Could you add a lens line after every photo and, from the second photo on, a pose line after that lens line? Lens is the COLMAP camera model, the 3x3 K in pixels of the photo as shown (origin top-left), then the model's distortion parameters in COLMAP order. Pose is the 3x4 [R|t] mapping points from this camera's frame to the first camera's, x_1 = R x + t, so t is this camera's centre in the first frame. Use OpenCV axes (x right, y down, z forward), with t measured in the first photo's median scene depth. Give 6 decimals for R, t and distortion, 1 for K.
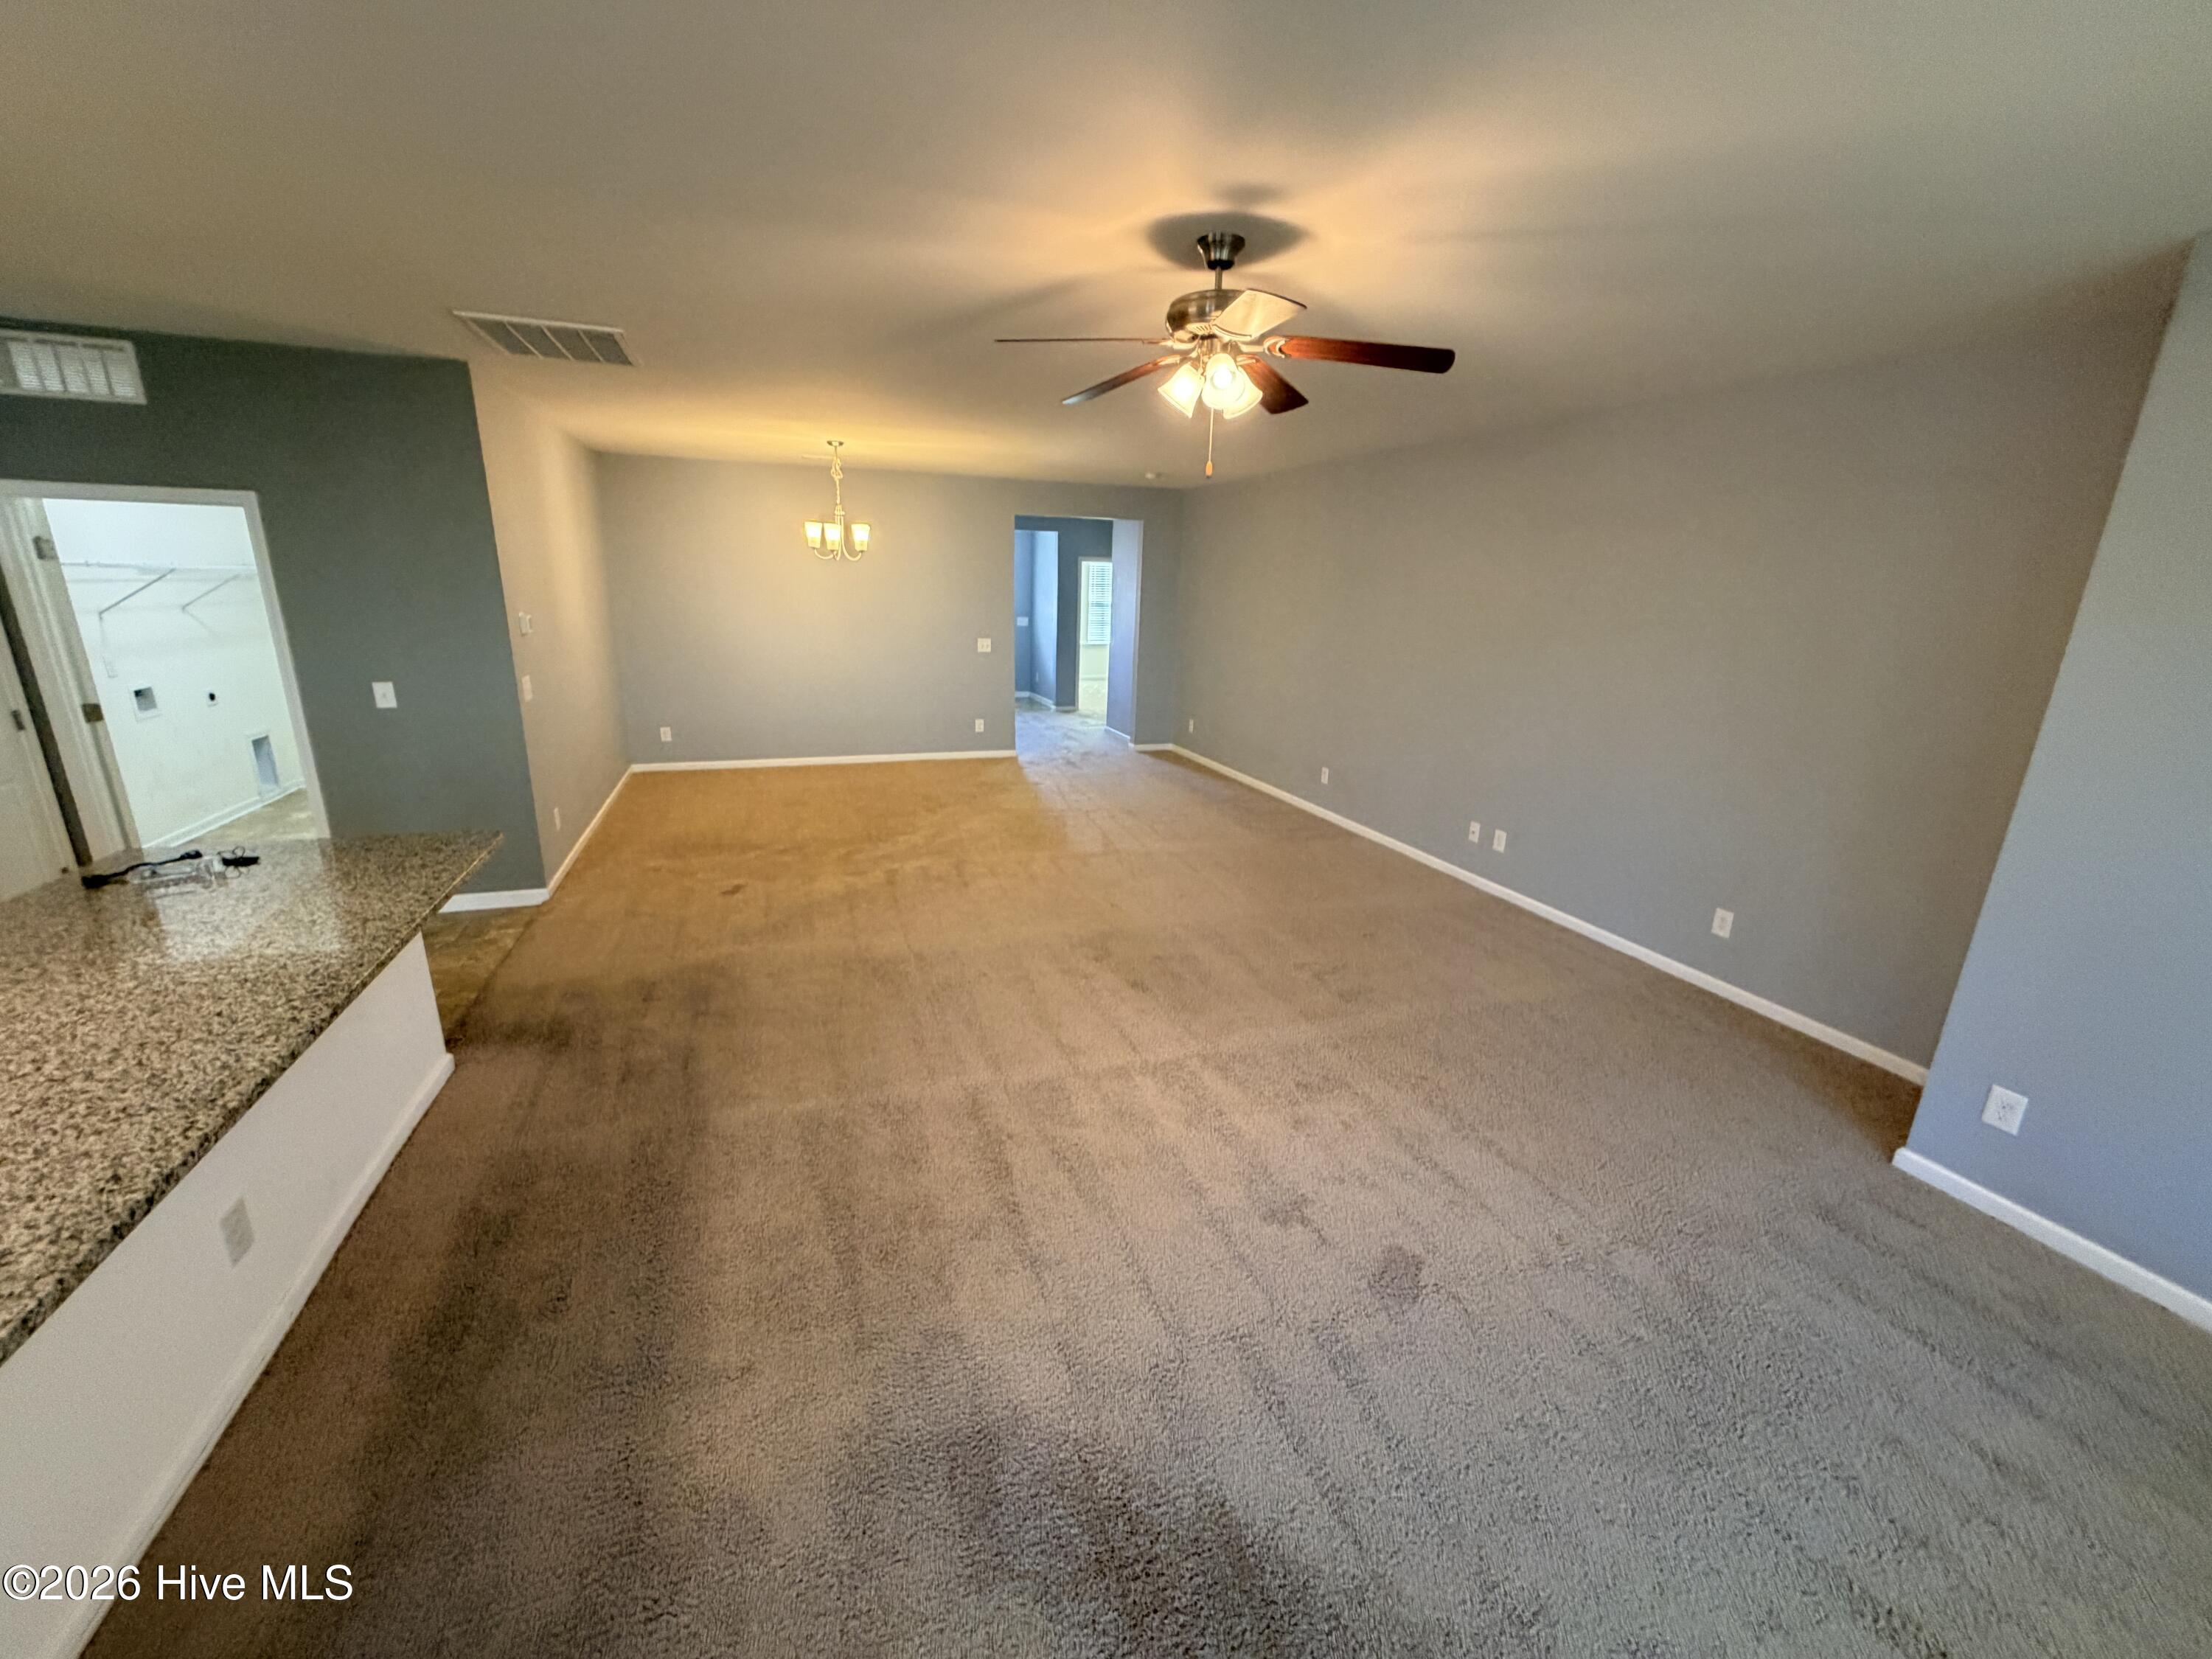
lens RADIAL K [[889.8, 0, 1102.8], [0, 889.8, 828.7], [0, 0, 1]] dist [0.000743, 0.000285]
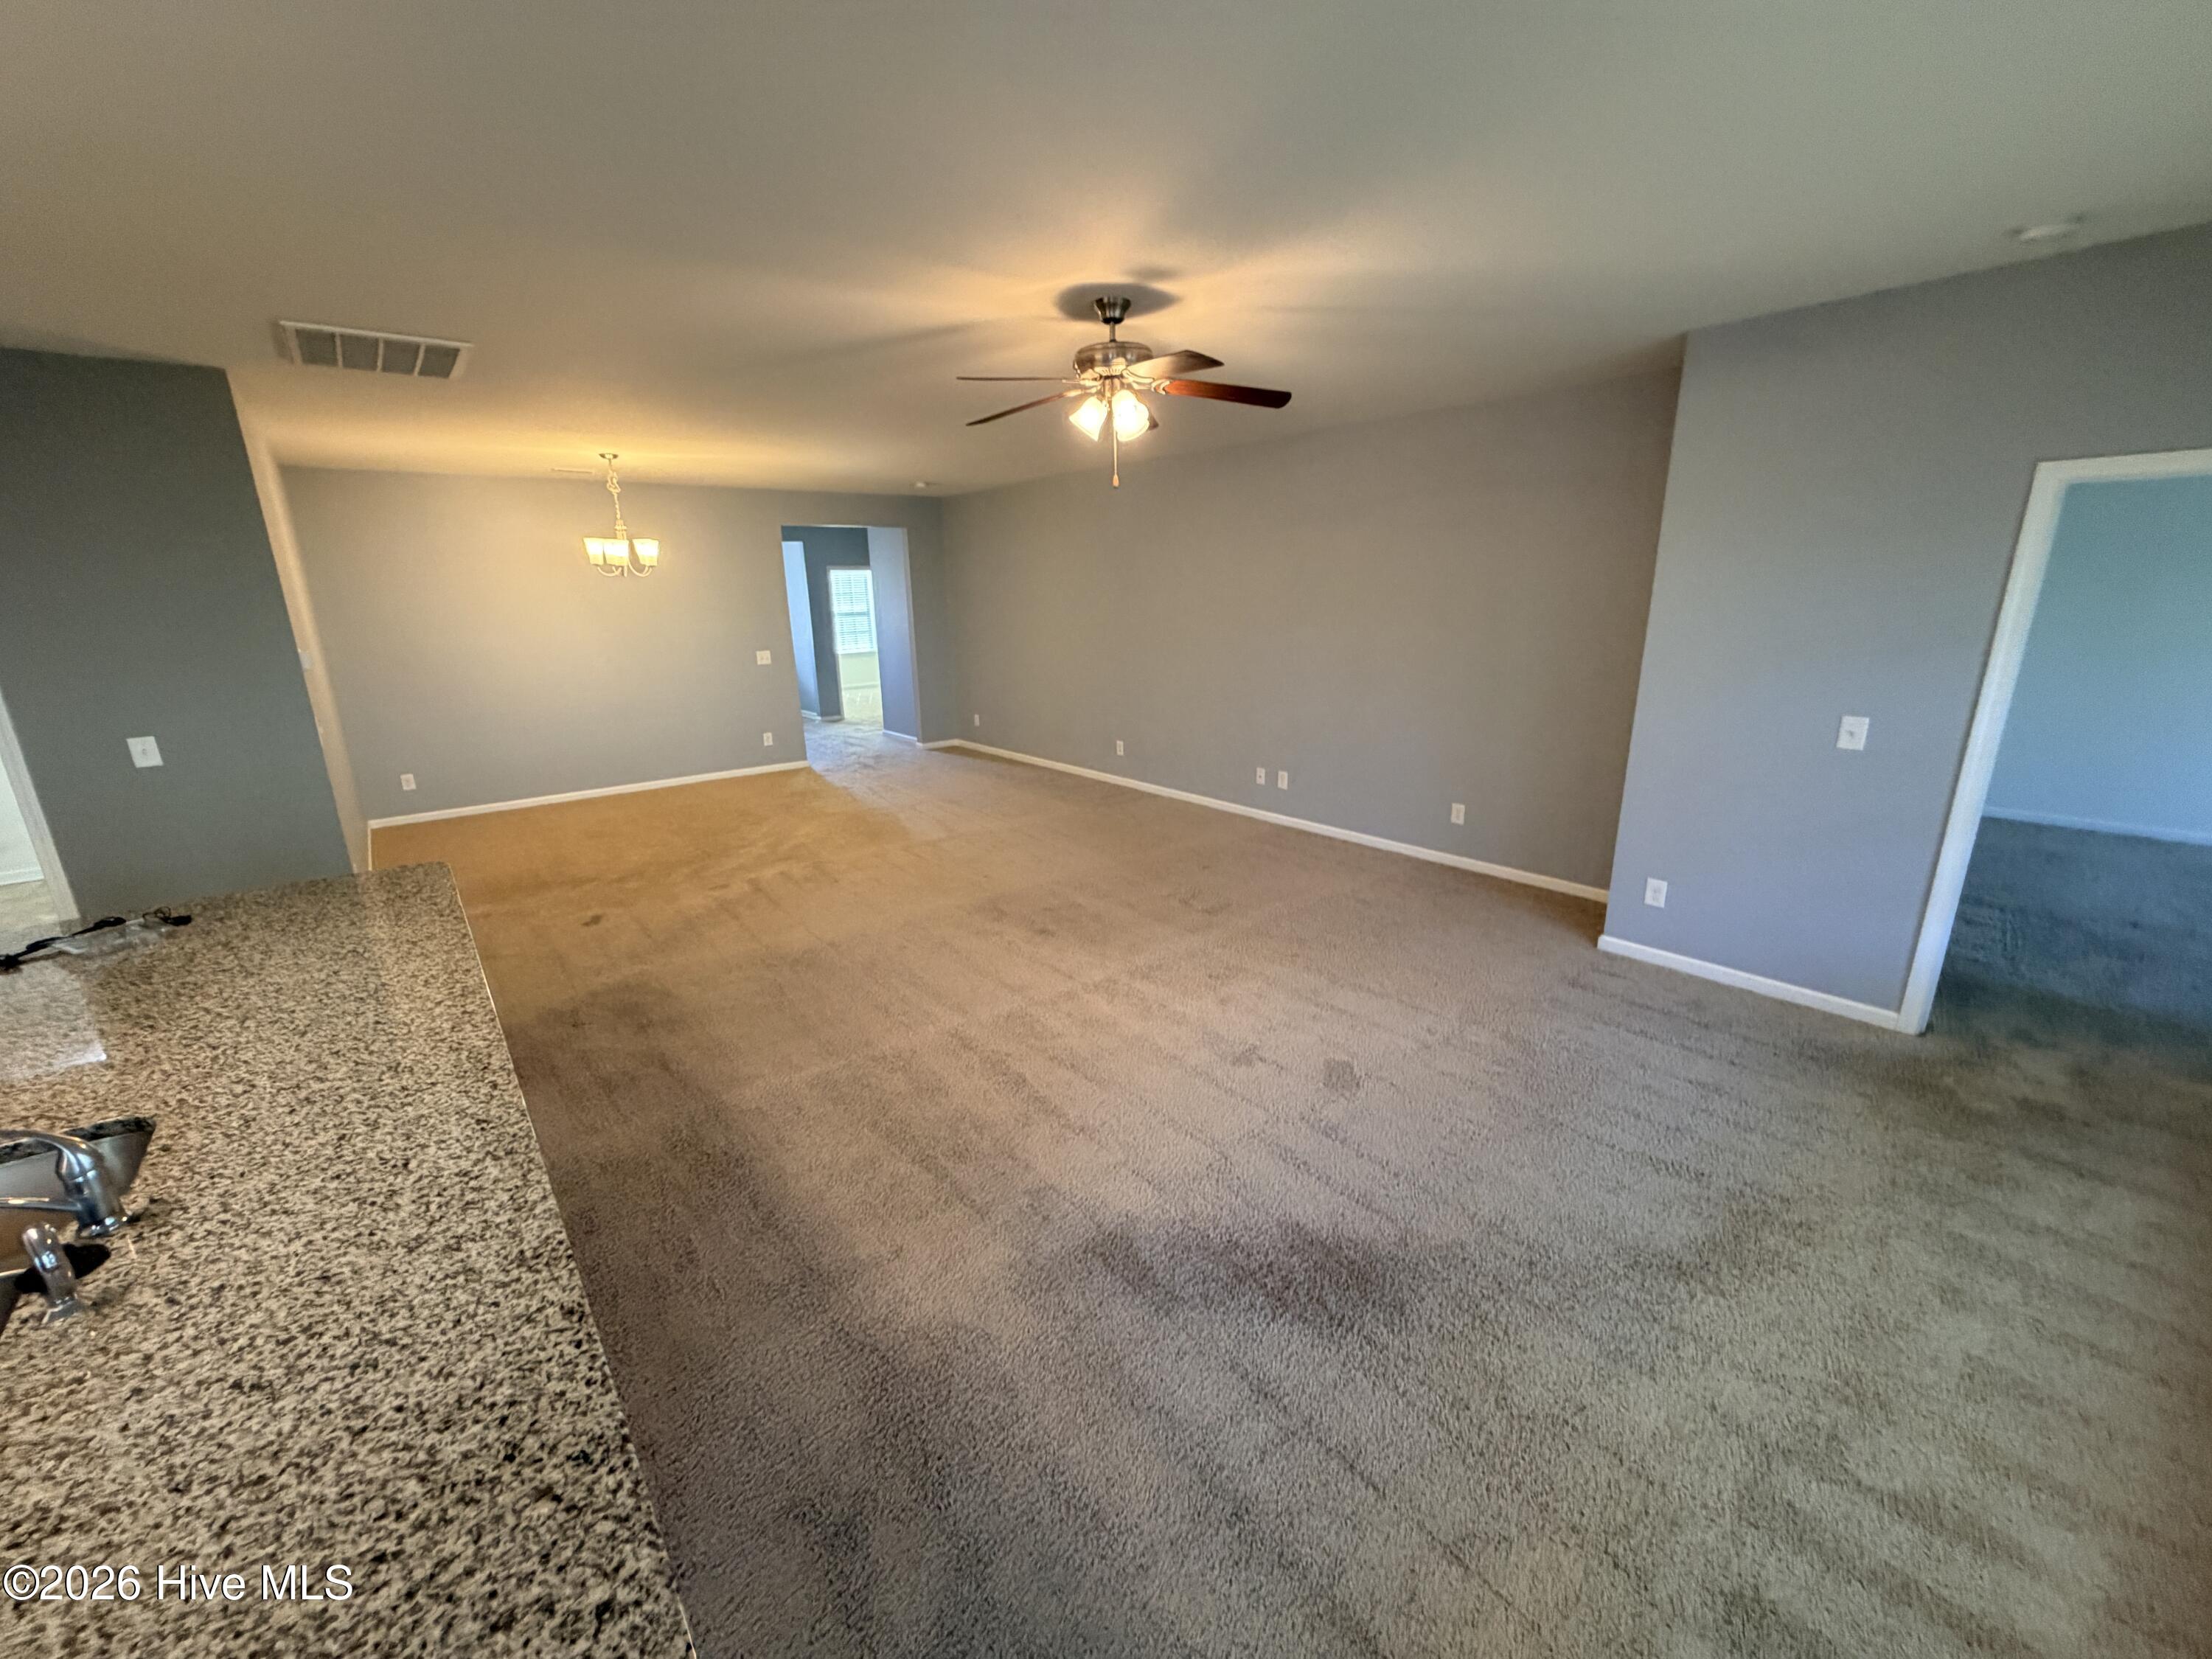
lens RADIAL K [[889.8, 0, 1102.8], [0, 889.8, 828.7], [0, 0, 1]] dist [0.000743, 0.000285]
pose [[0.942803, -0.131805, 0.306187, -0.235559], [0.133633, 0.990916, 0.015081, 0.039686], [-0.305394, 0.026698, 0.951852, -0.117205]]
